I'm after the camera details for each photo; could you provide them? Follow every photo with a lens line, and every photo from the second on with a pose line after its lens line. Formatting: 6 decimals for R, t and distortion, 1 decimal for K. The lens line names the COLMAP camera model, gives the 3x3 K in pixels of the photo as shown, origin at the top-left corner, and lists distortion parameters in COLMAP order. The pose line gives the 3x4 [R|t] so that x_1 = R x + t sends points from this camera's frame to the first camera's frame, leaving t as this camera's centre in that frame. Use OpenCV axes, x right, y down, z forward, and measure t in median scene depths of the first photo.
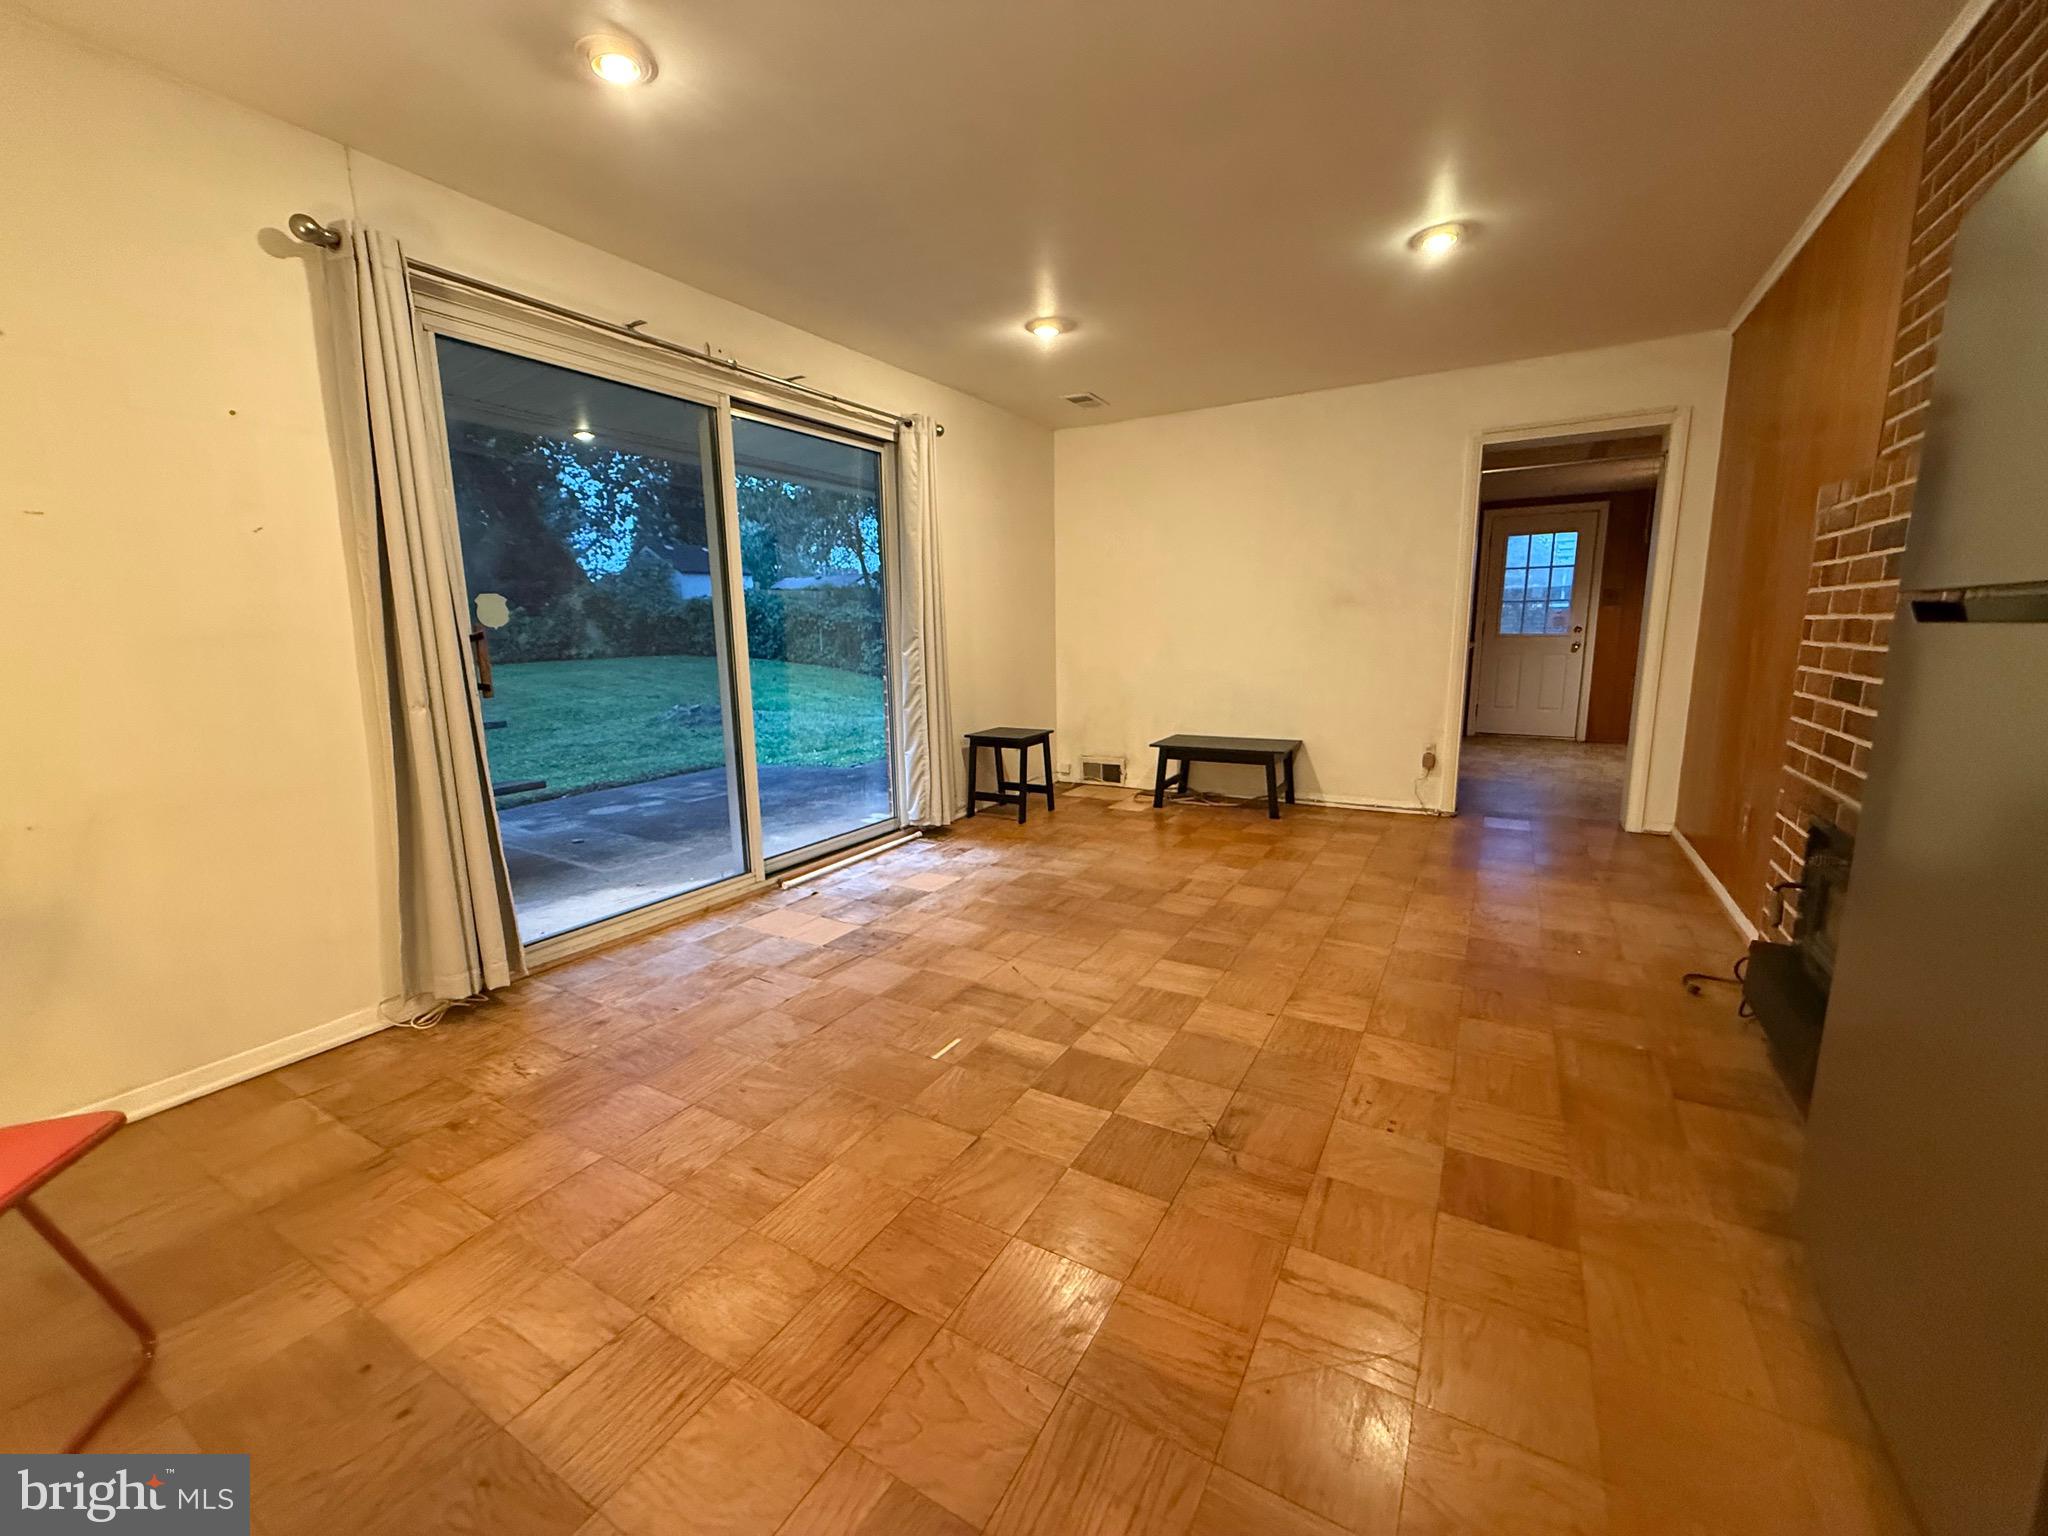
lens RADIAL K [[816.9, 0, 1025.5], [0, 816.9, 763.2], [0, 0, 1]] dist [0.000676, 0.000053]
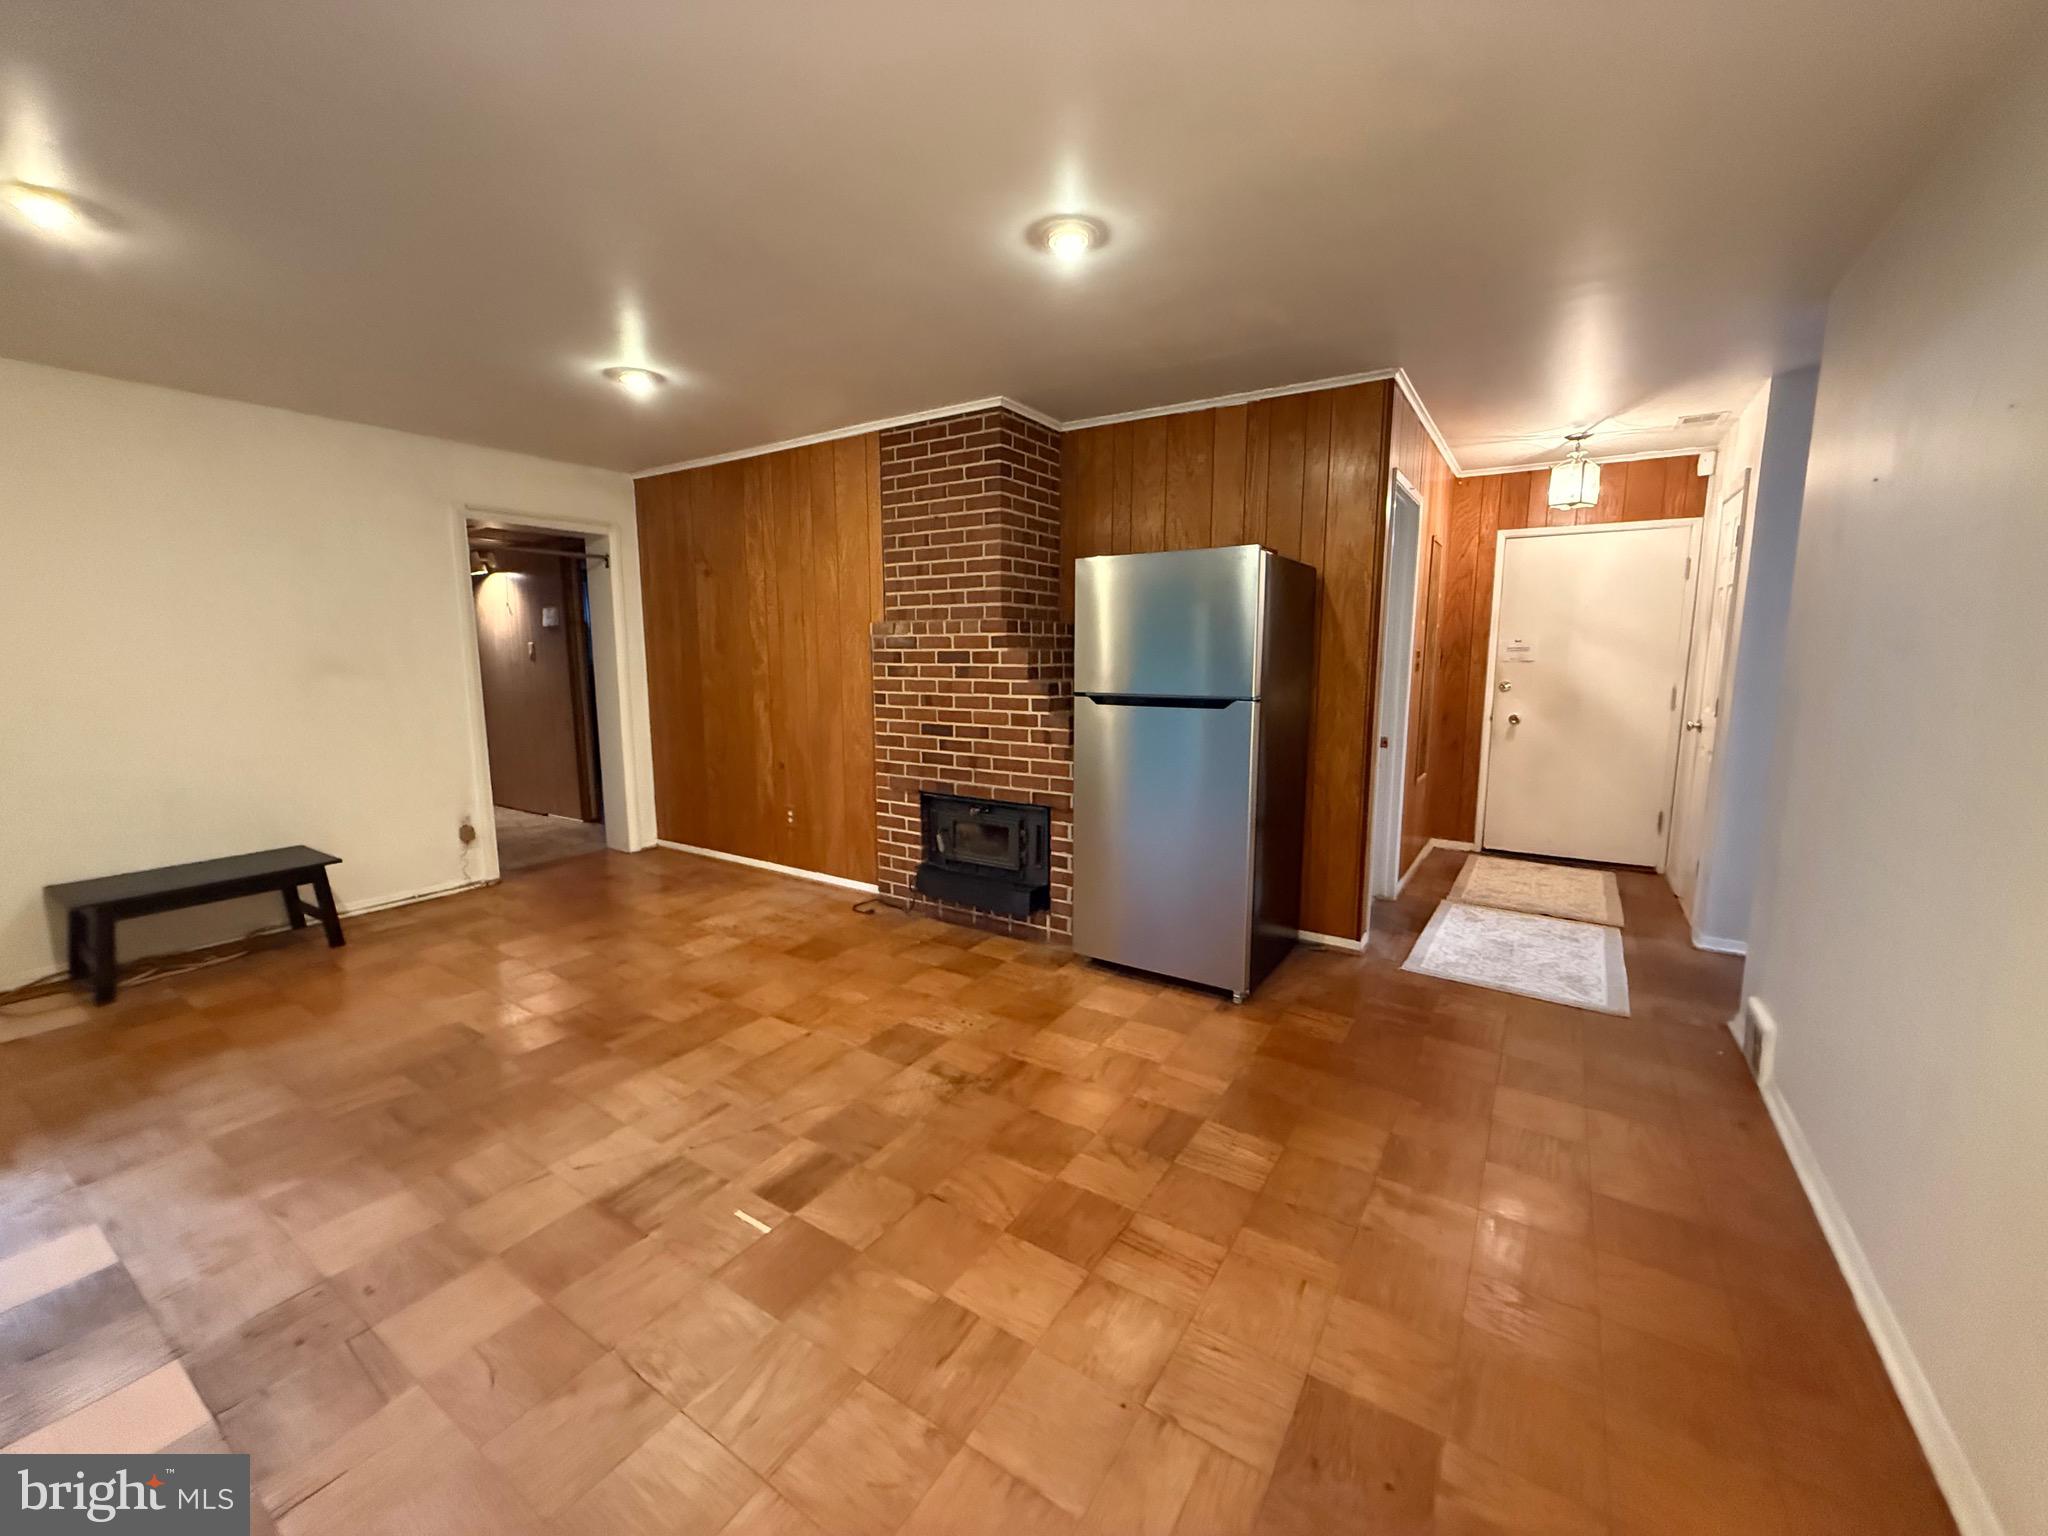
lens RADIAL K [[816.9, 0, 1019.5], [0, 816.9, 769.4], [0, 0, 1]] dist [0.000676, 0.000053]
pose [[0.051835, -0.126273, 0.990640, -0.581053], [0.166417, 0.979196, 0.116106, -0.112480], [-0.984692, 0.158841, 0.071770, 0.391231]]
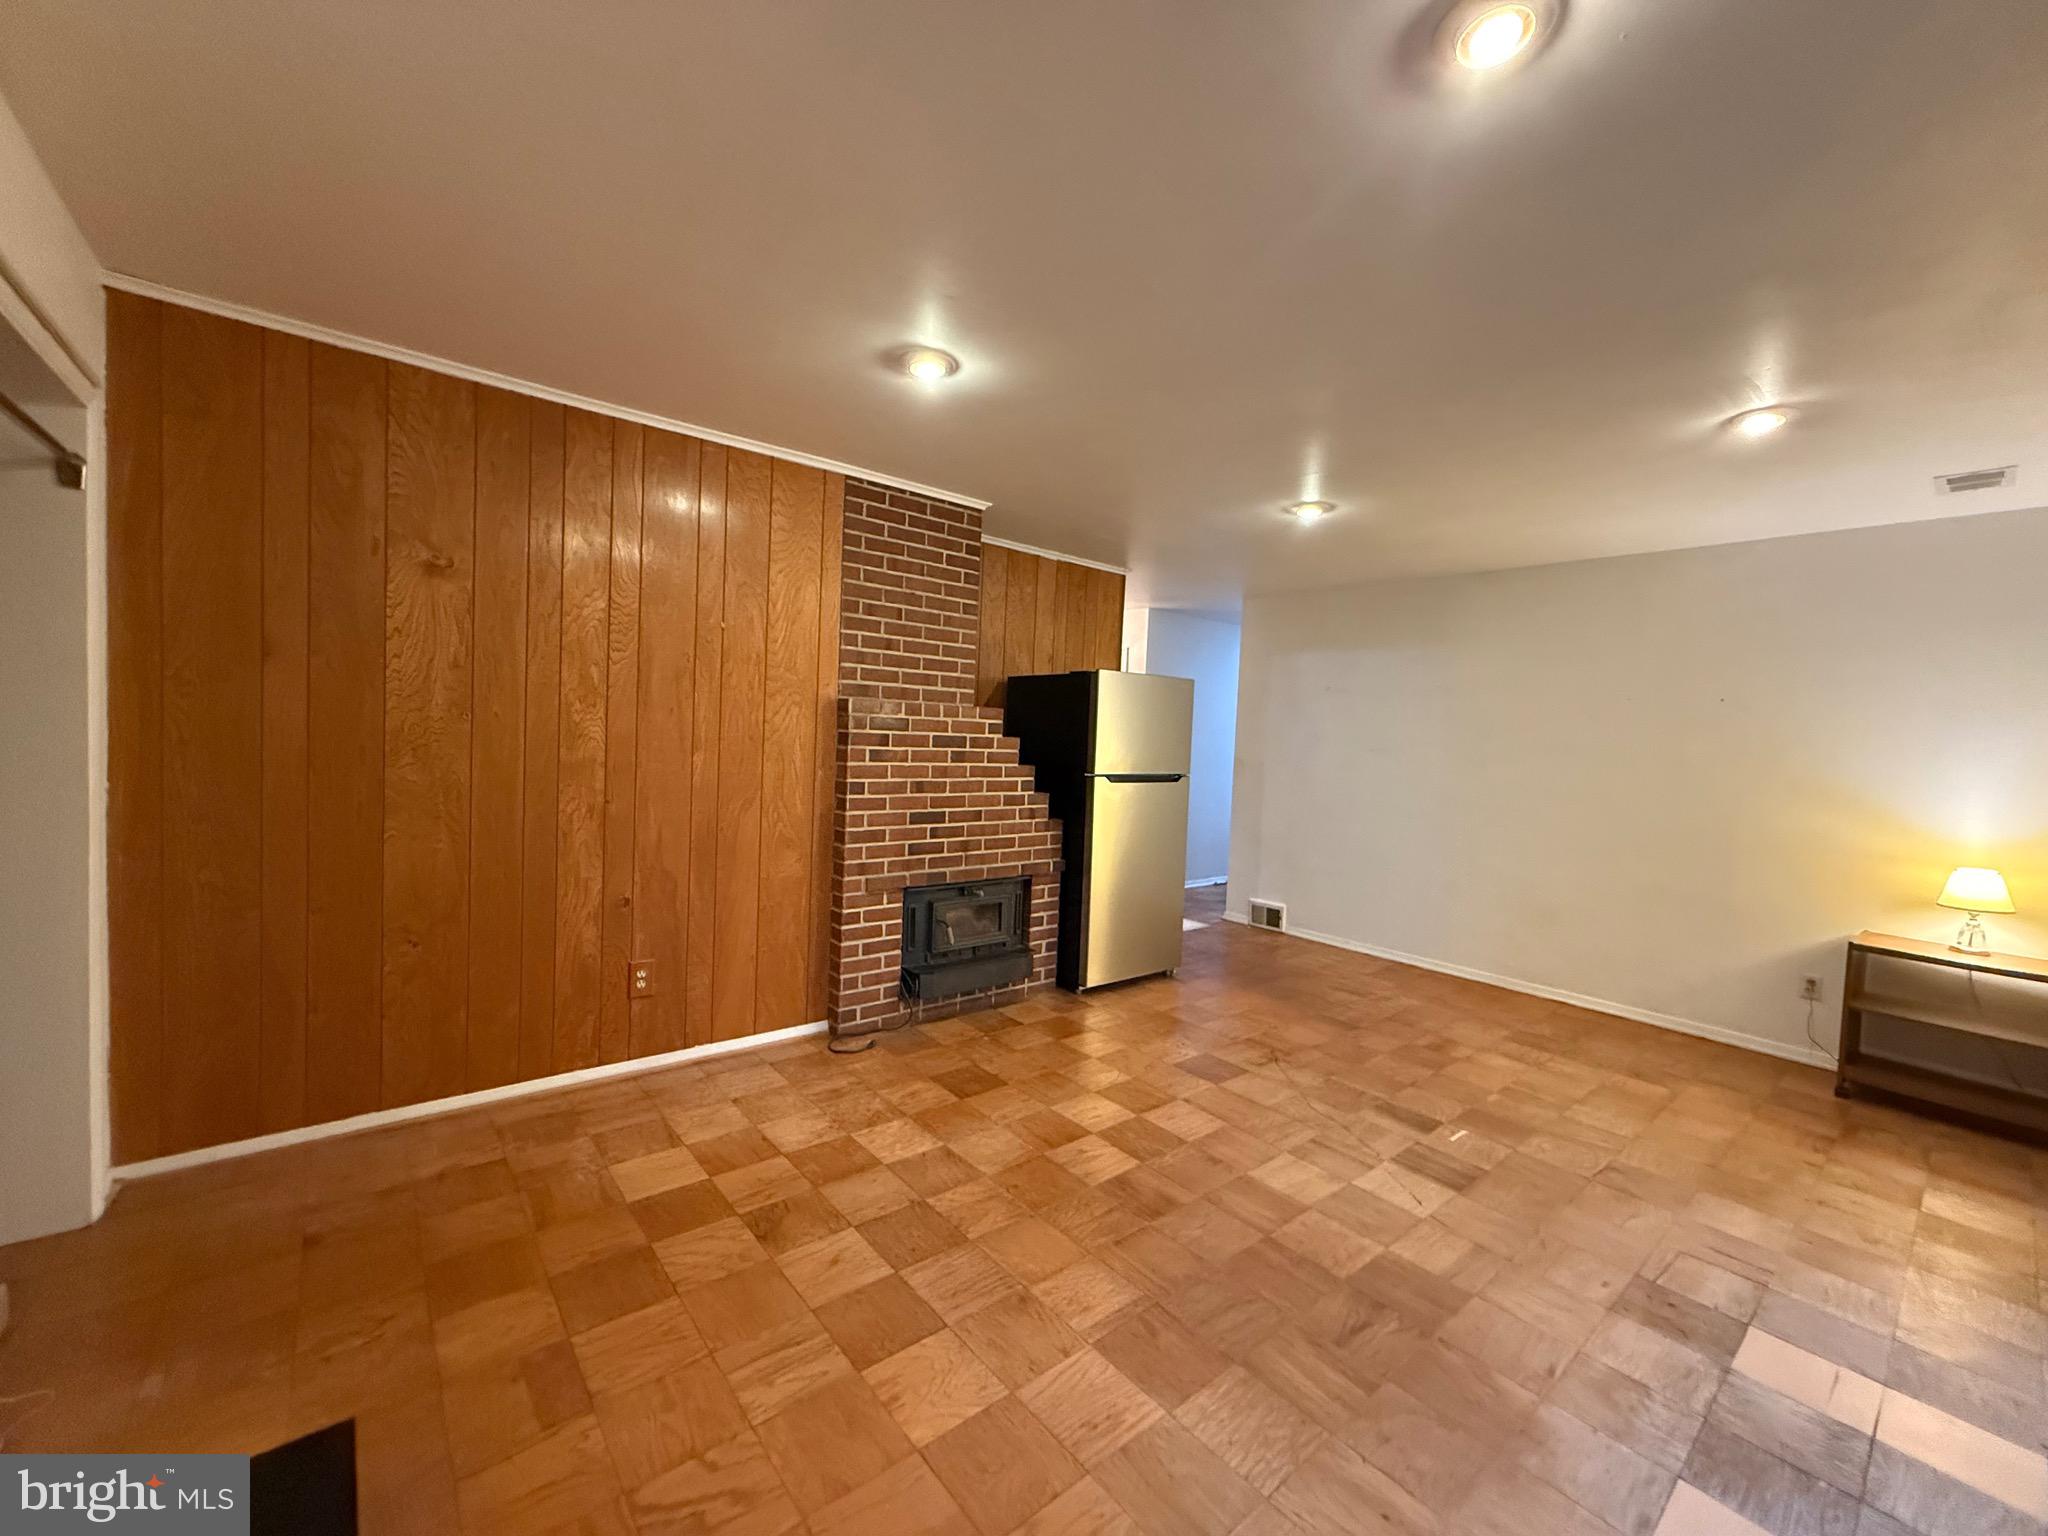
lens RADIAL K [[816.9, 0, 1024.1], [0, 816.9, 768.3], [0, 0, 1]] dist [0.000676, 0.000053]
pose [[-0.938869, -0.040709, 0.341859, 0.086729], [0.028894, 0.980164, 0.196072, -0.329539], [-0.343060, 0.193964, -0.919069, 1.539785]]
